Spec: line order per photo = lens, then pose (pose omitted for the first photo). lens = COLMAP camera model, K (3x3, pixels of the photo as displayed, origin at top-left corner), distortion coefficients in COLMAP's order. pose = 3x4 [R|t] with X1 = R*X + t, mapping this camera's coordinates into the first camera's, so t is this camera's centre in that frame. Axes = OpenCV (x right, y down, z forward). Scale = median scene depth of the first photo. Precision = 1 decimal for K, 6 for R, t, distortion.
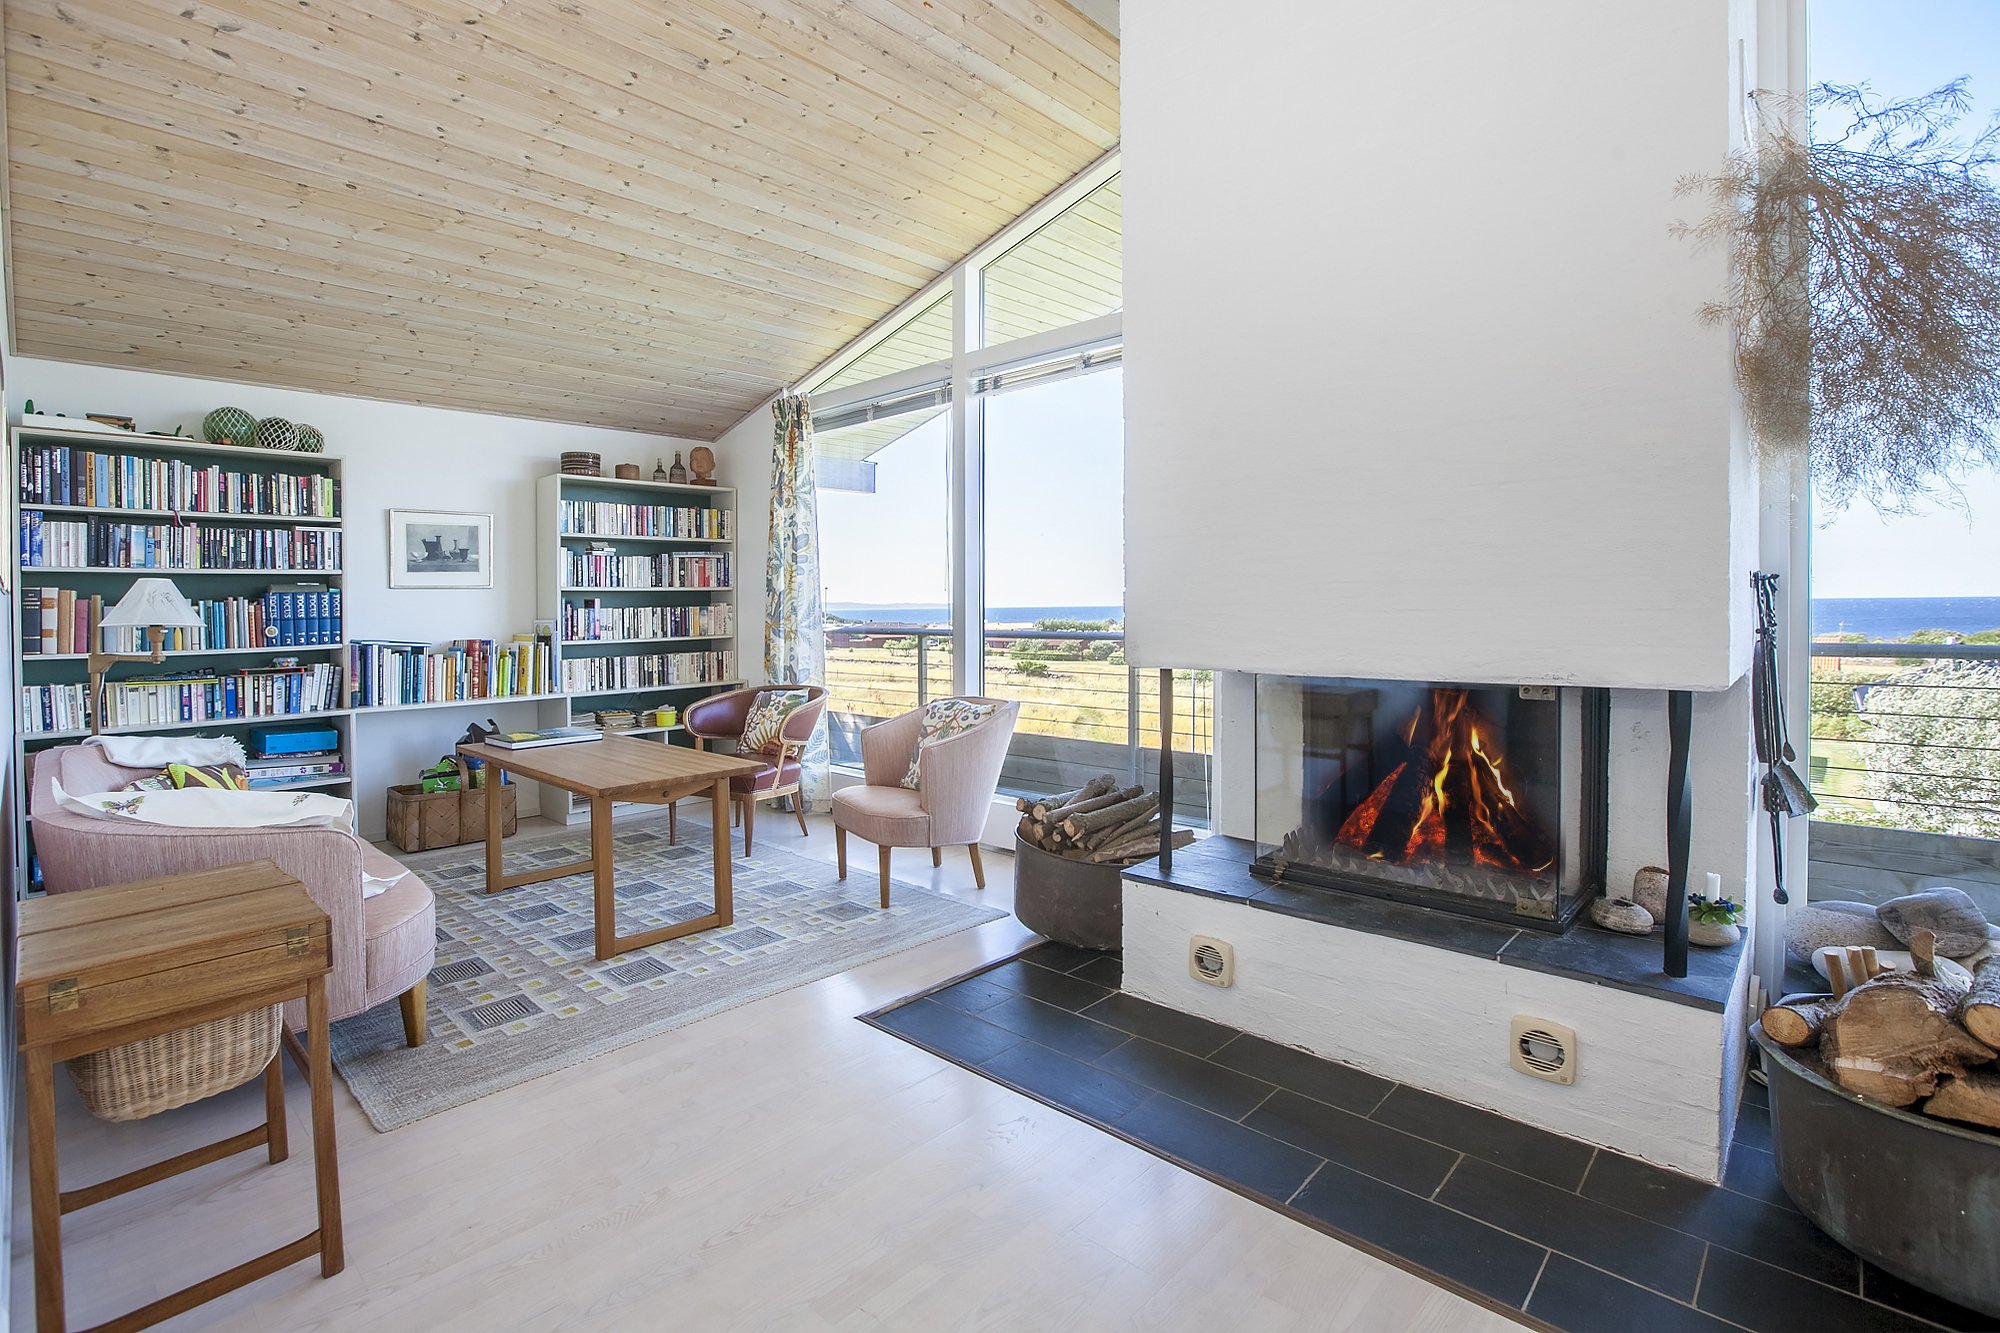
lens RADIAL K [[931.6, 0, 1001.0], [0, 931.6, 594.6], [0, 0, 1]] dist [-0.003235, 0.001417]
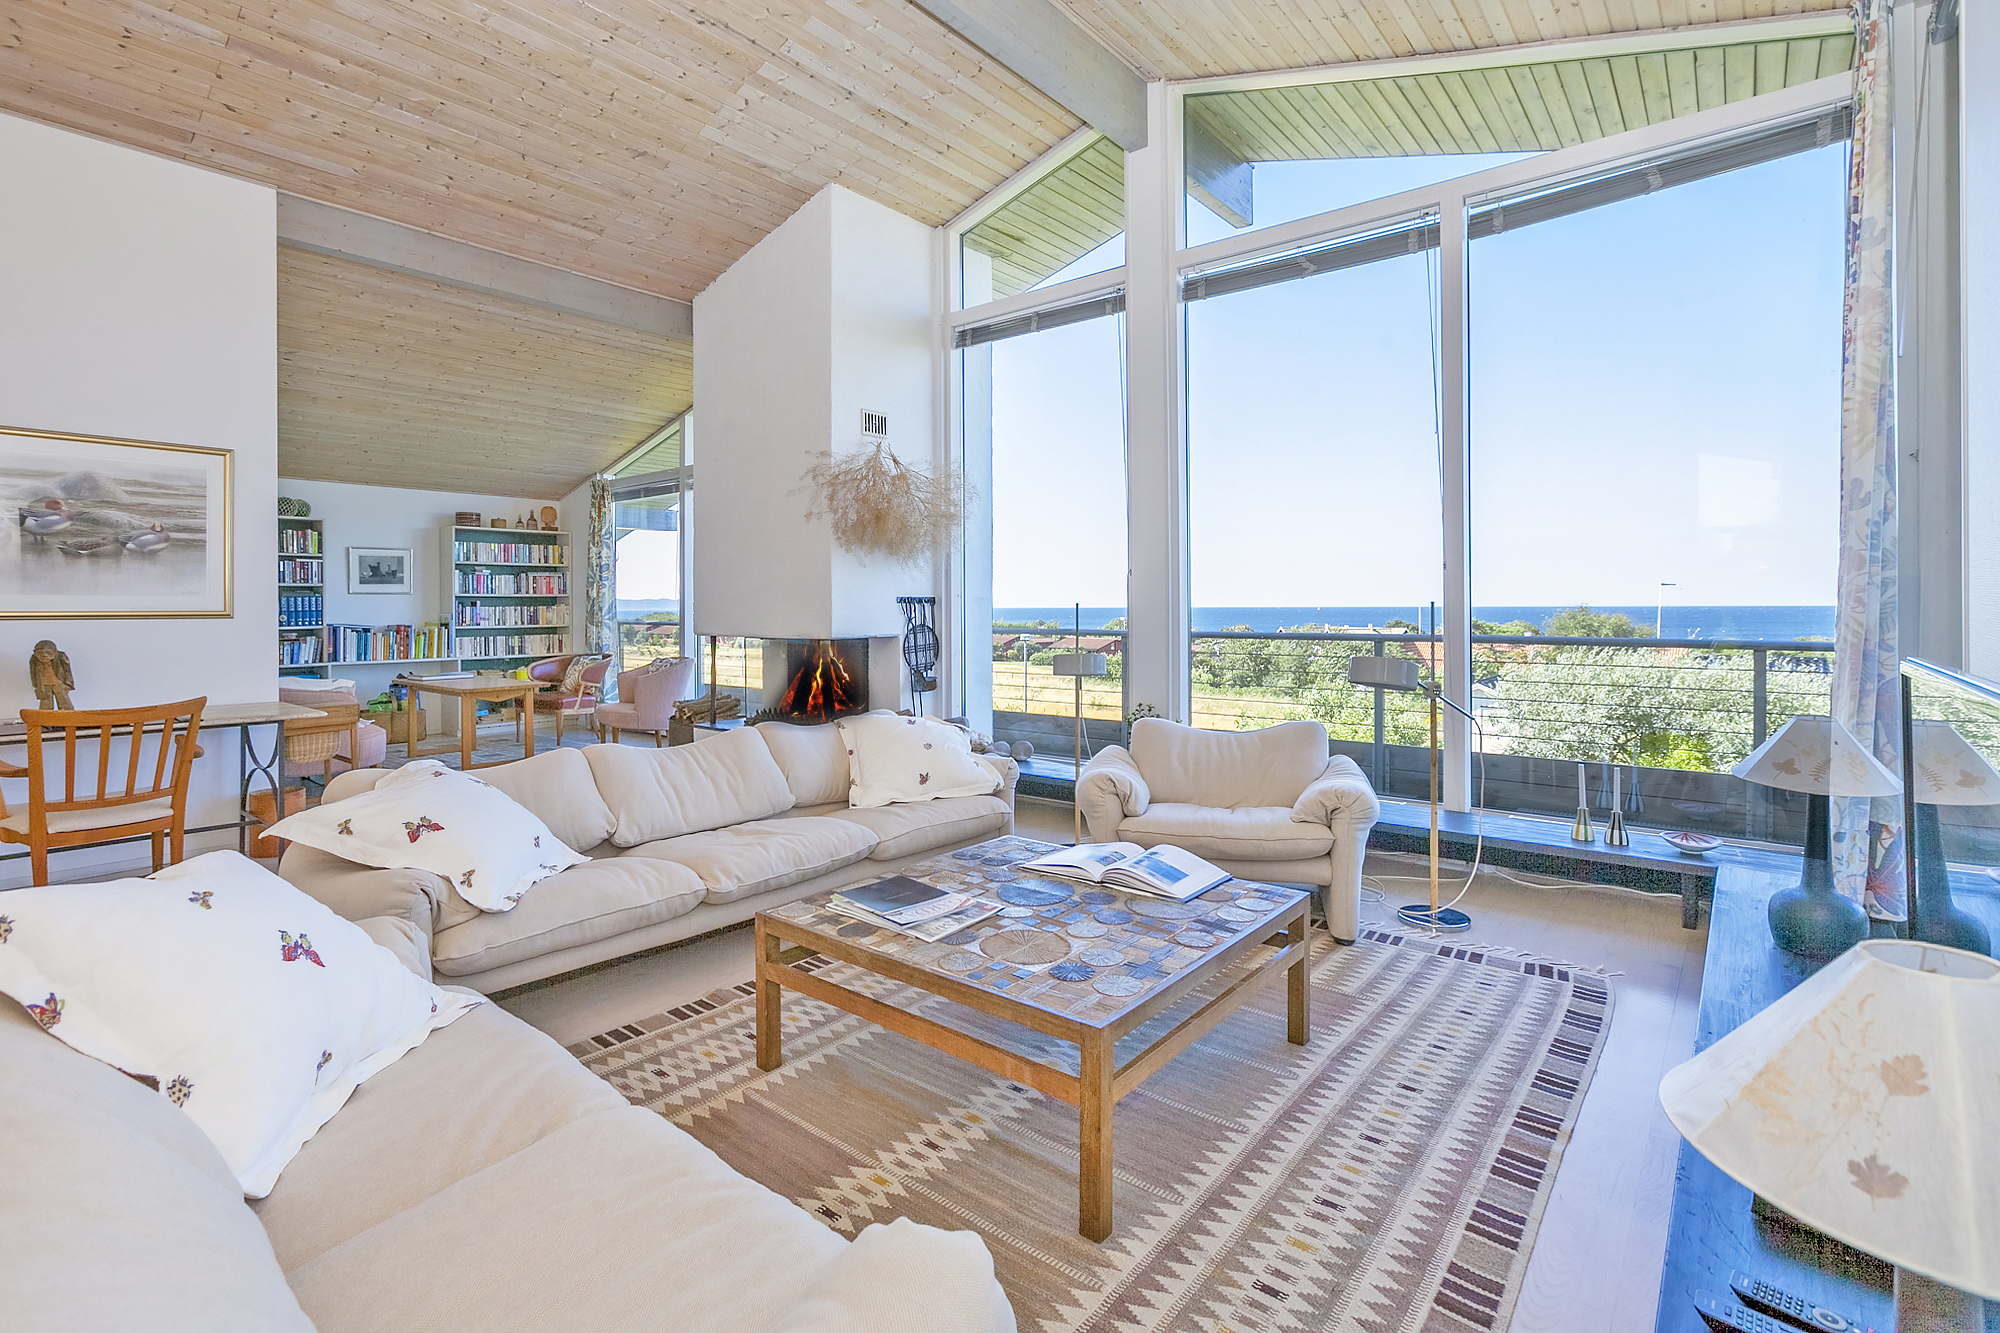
lens RADIAL K [[931.6, 0, 1008.4], [0, 931.6, 608.8], [0, 0, 1]] dist [-0.003235, 0.001417]
pose [[0.997682, 0.005200, 0.067843, 0.398501], [-0.005666, 0.999962, 0.006669, 0.002099], [-0.067806, -0.007038, 0.997674, -0.721500]]
